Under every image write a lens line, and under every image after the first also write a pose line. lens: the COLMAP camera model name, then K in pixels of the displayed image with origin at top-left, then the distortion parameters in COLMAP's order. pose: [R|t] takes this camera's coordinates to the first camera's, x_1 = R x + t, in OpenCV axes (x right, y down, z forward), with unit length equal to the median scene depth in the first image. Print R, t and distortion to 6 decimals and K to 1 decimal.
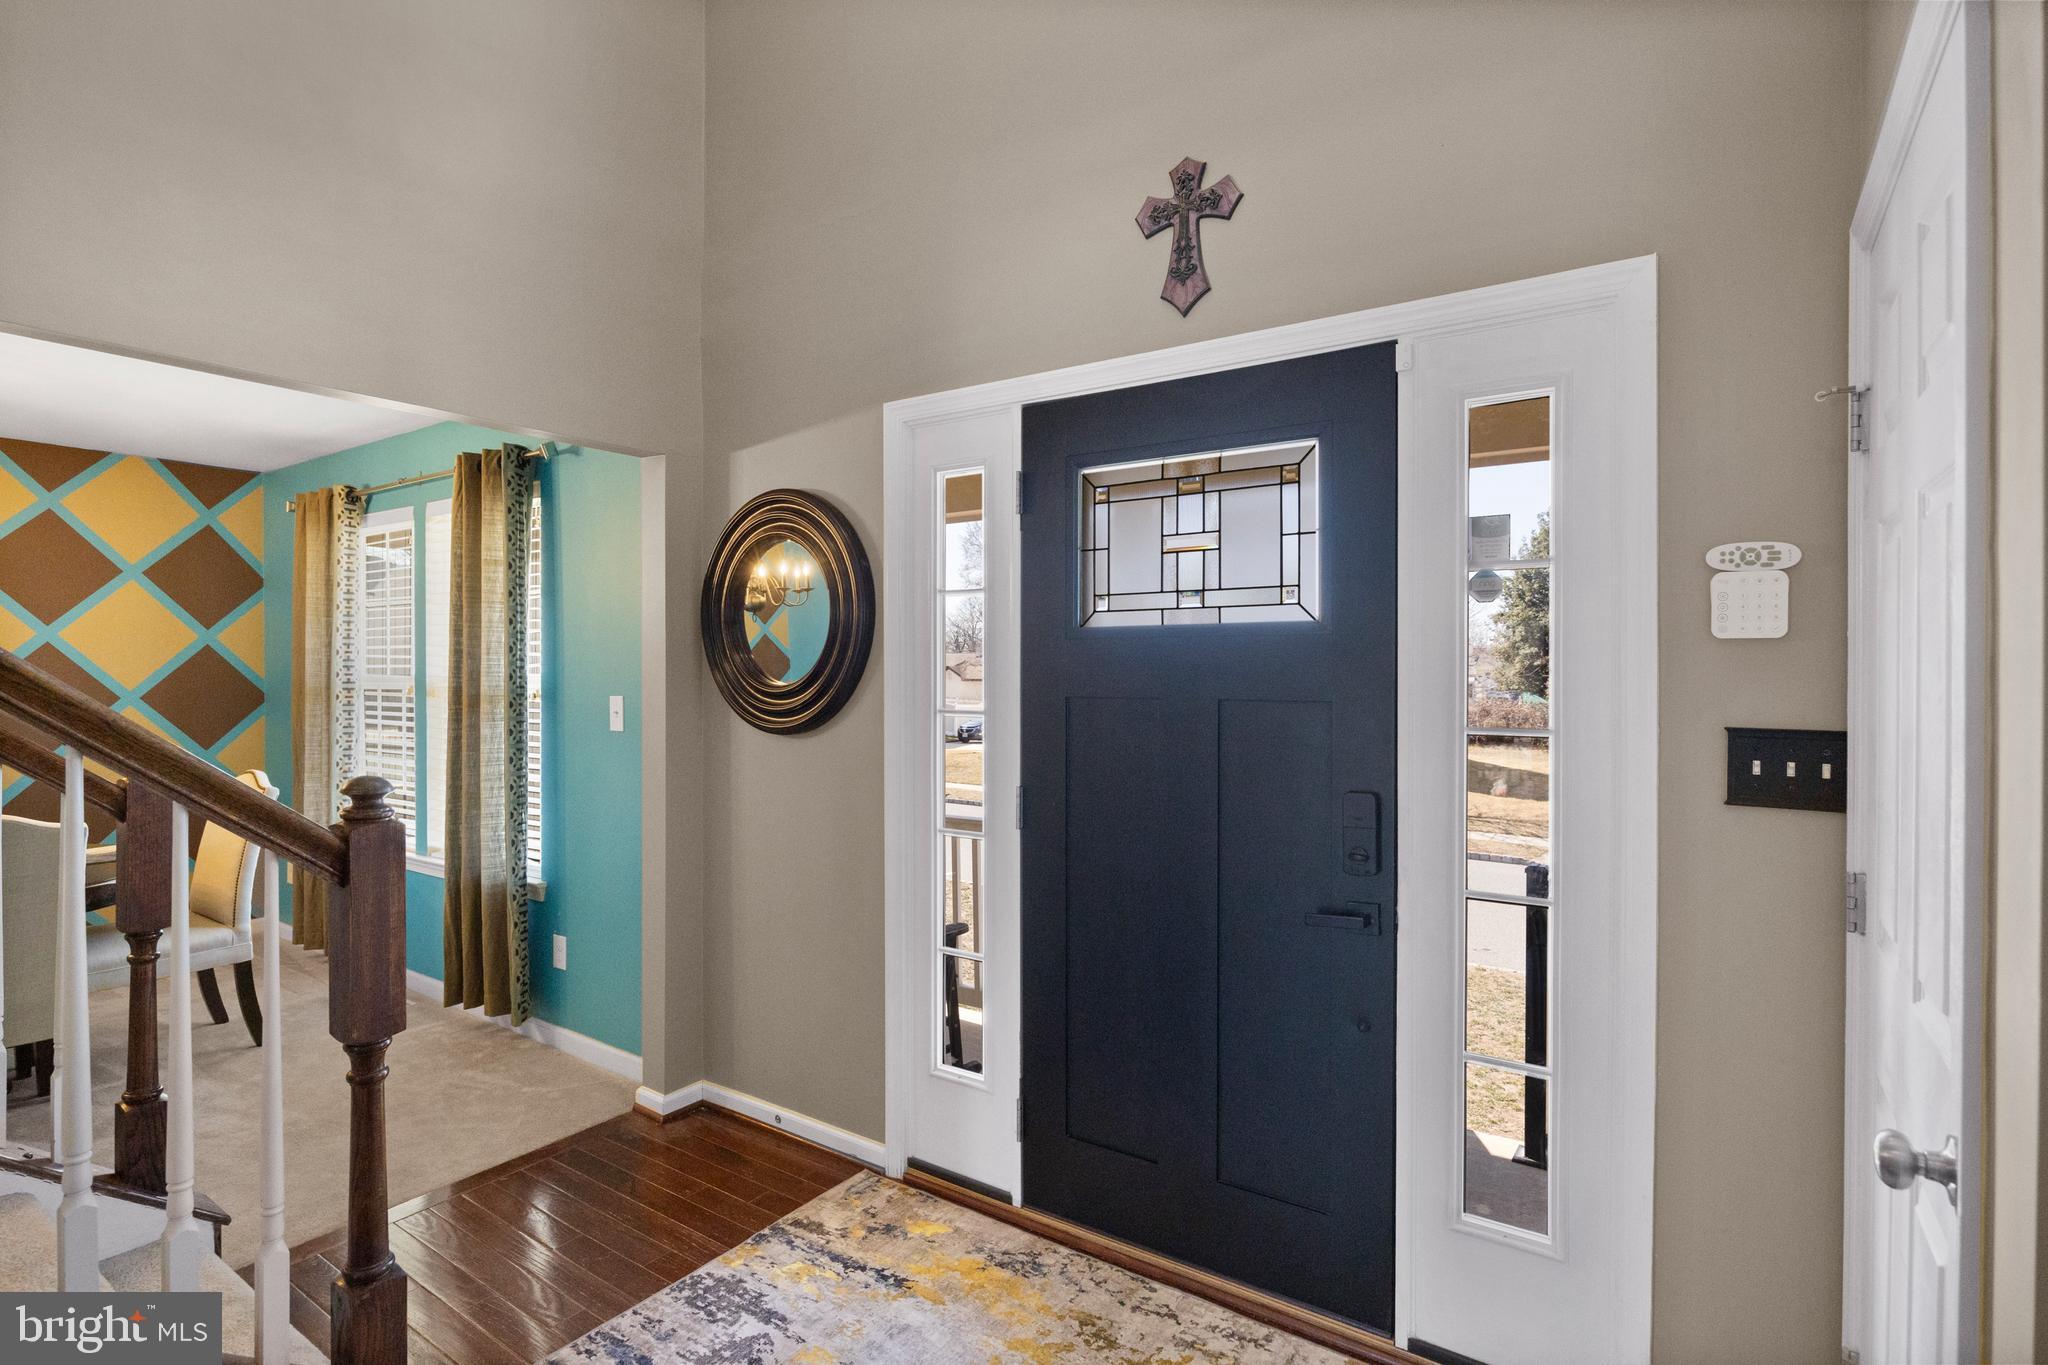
lens RADIAL K [[1023.4, 0, 1021.0], [0, 1023.4, 676.2], [0, 0, 1]] dist [-0.002932, -0.000243]
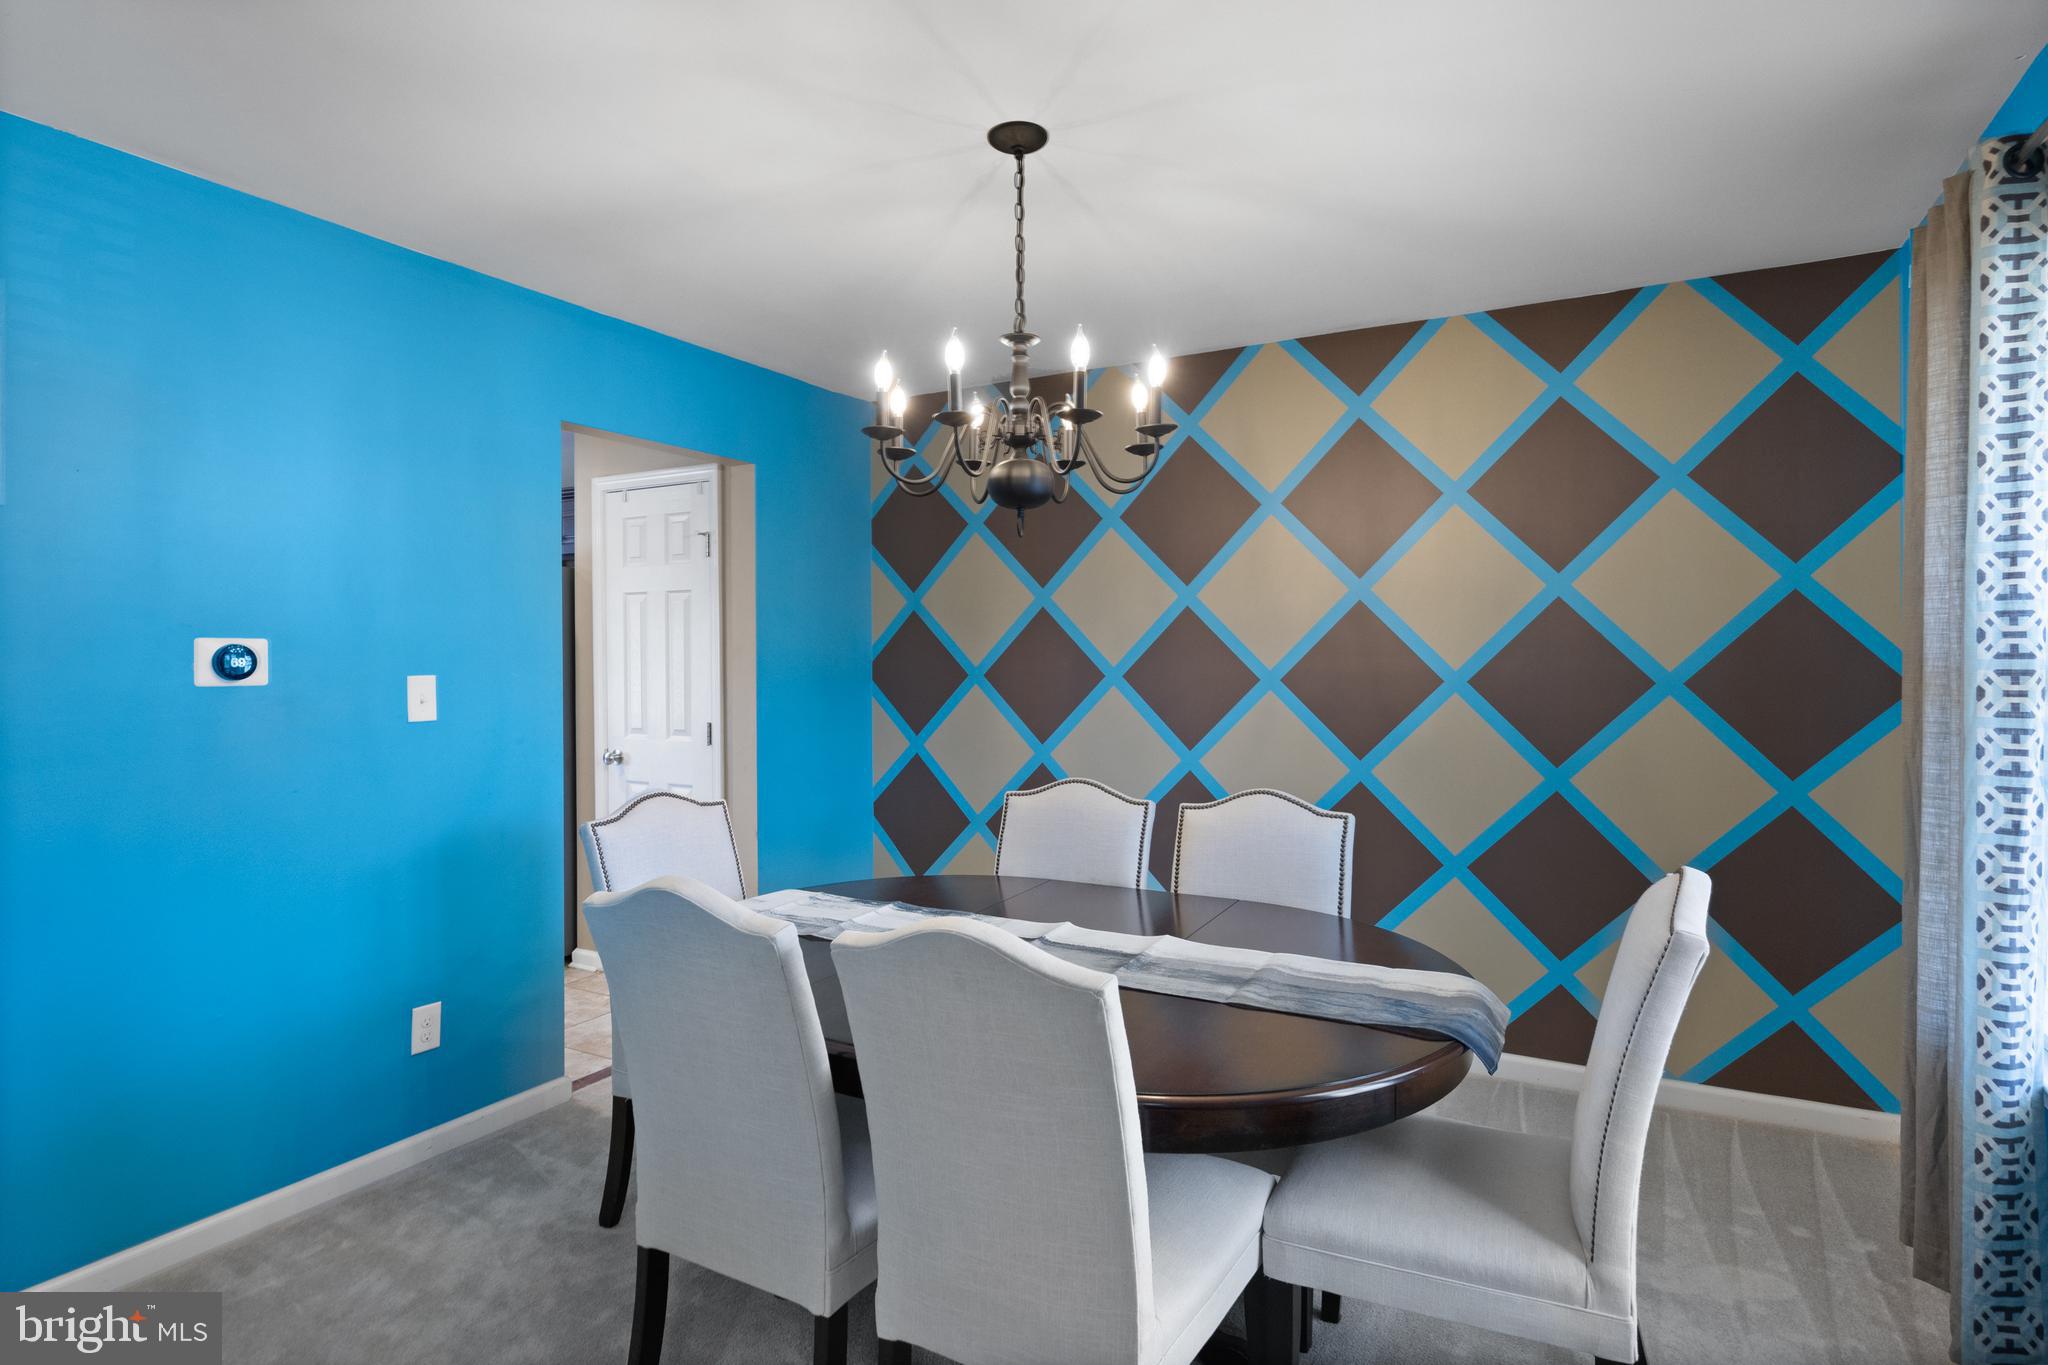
lens RADIAL K [[1081.1, 0, 1022.8], [0, 1081.1, 667.2], [0, 0, 1]] dist [-0.005706, -0.001180]
pose [[0.120375, 0.004195, -0.992720, -0.307473], [-0.000931, 0.999991, 0.004112, 0.009138], [0.992728, 0.000429, 0.120378, 0.588460]]
